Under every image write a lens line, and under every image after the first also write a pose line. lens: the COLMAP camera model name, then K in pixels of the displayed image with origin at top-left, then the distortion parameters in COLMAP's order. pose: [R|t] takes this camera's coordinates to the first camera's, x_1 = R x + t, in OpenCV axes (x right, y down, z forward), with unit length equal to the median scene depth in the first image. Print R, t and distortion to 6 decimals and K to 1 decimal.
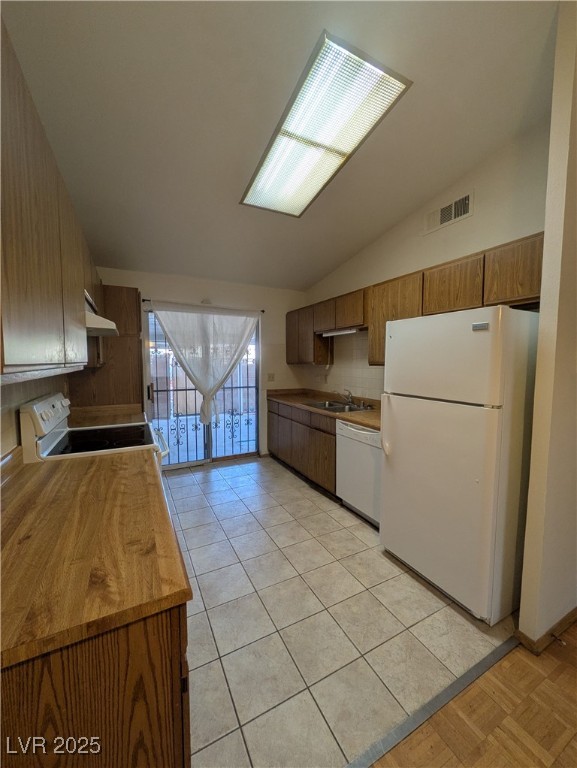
lens RADIAL K [[304.1, 0, 289.7], [0, 304.1, 382.1], [0, 0, 1]] dist [0.001859, 0.000431]
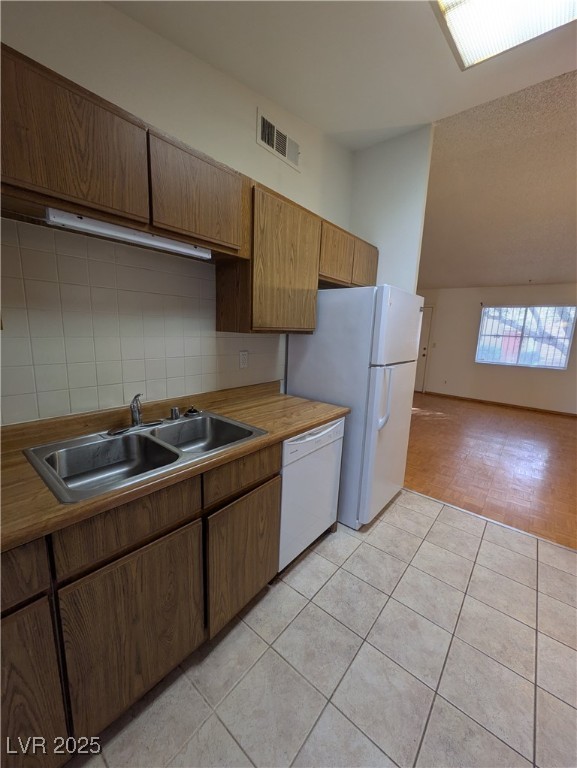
lens RADIAL K [[304.1, 0, 289.9], [0, 304.1, 383.3], [0, 0, 1]] dist [0.001859, 0.000431]
pose [[-0.393181, -0.184437, 0.900773, -0.327515], [0.017057, 0.978043, 0.207704, -0.089047], [-0.919303, 0.097029, -0.381402, 1.314051]]
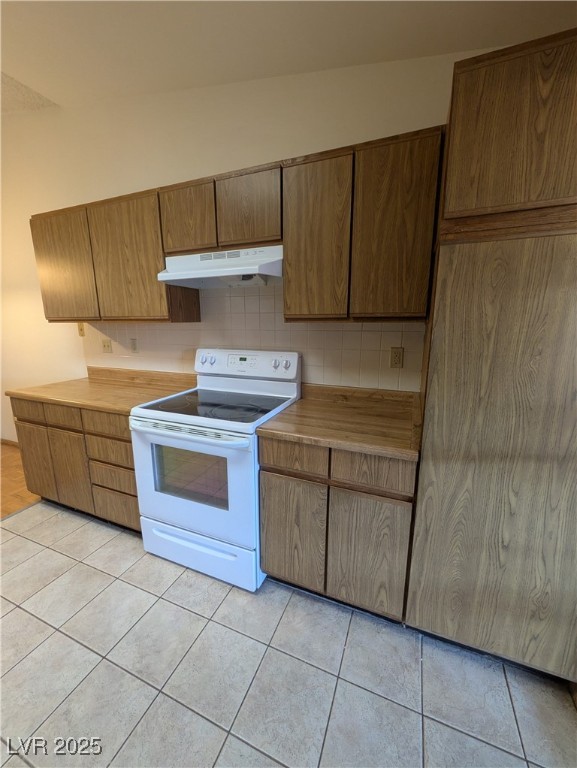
lens RADIAL K [[304.1, 0, 287.2], [0, 304.1, 382.4], [0, 0, 1]] dist [0.001859, 0.000431]
pose [[-0.768876, 0.130001, -0.626042, -0.166247], [-0.043015, 0.966378, 0.253501, -0.090751], [0.637949, 0.221840, -0.737433, 1.376535]]
